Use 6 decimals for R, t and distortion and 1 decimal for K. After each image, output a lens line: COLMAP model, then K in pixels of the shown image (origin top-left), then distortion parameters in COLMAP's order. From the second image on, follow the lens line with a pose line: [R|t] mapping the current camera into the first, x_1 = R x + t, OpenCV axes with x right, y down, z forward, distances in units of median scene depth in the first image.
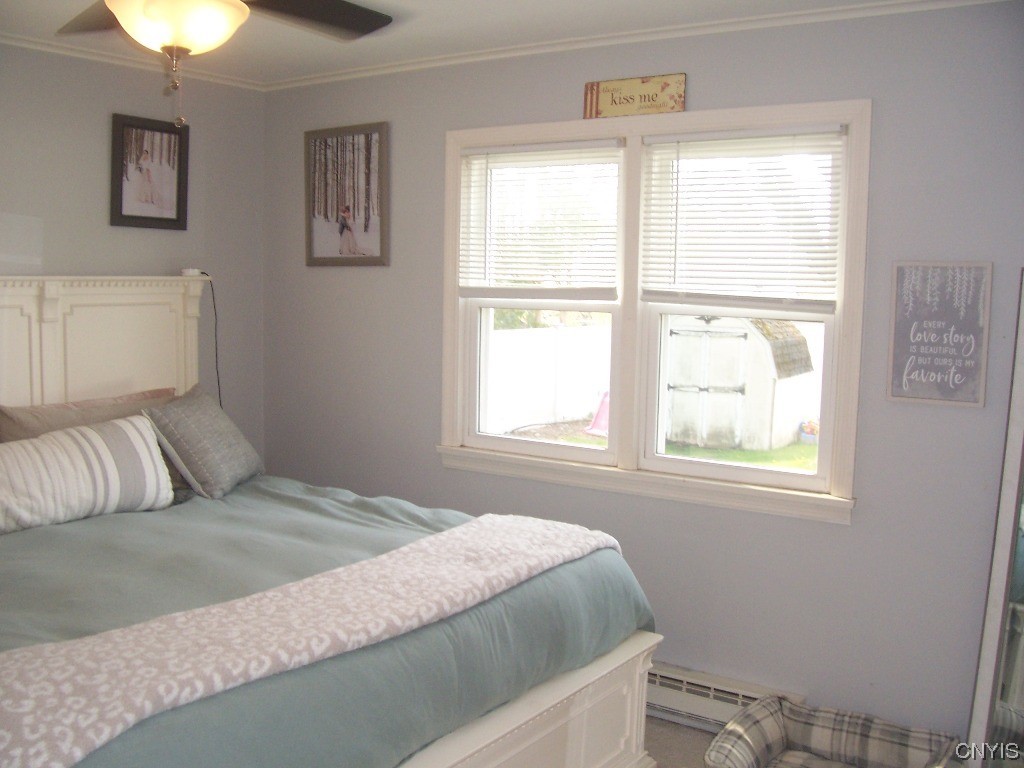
lens RADIAL K [[1030.9, 0, 475.3], [0, 1030.9, 385.2], [0, 0, 1]] dist [-0.176365, 0.185597]
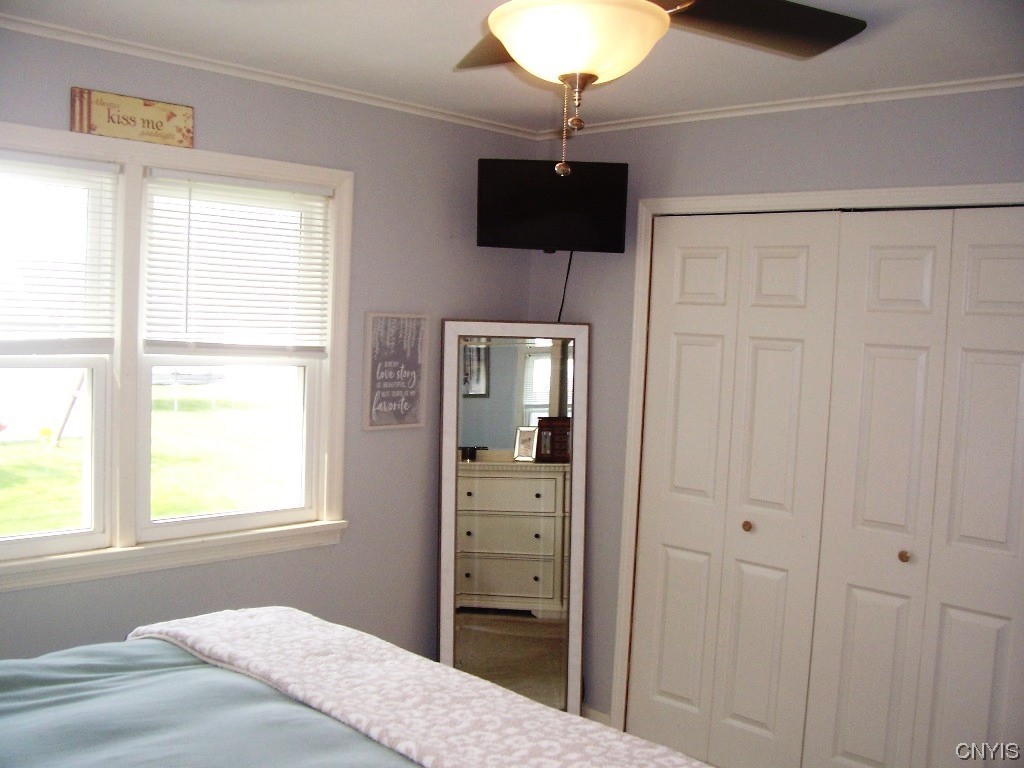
lens RADIAL K [[1029.3, 0, 512.0], [0, 1029.3, 384.0], [0, 0, 1]] dist [-0.185645, 0.167734]
pose [[0.150688, -0.070317, 0.986077, -0.749001], [0.067952, 0.995845, 0.060630, -0.100253], [-0.986243, 0.057870, 0.154840, 0.642481]]
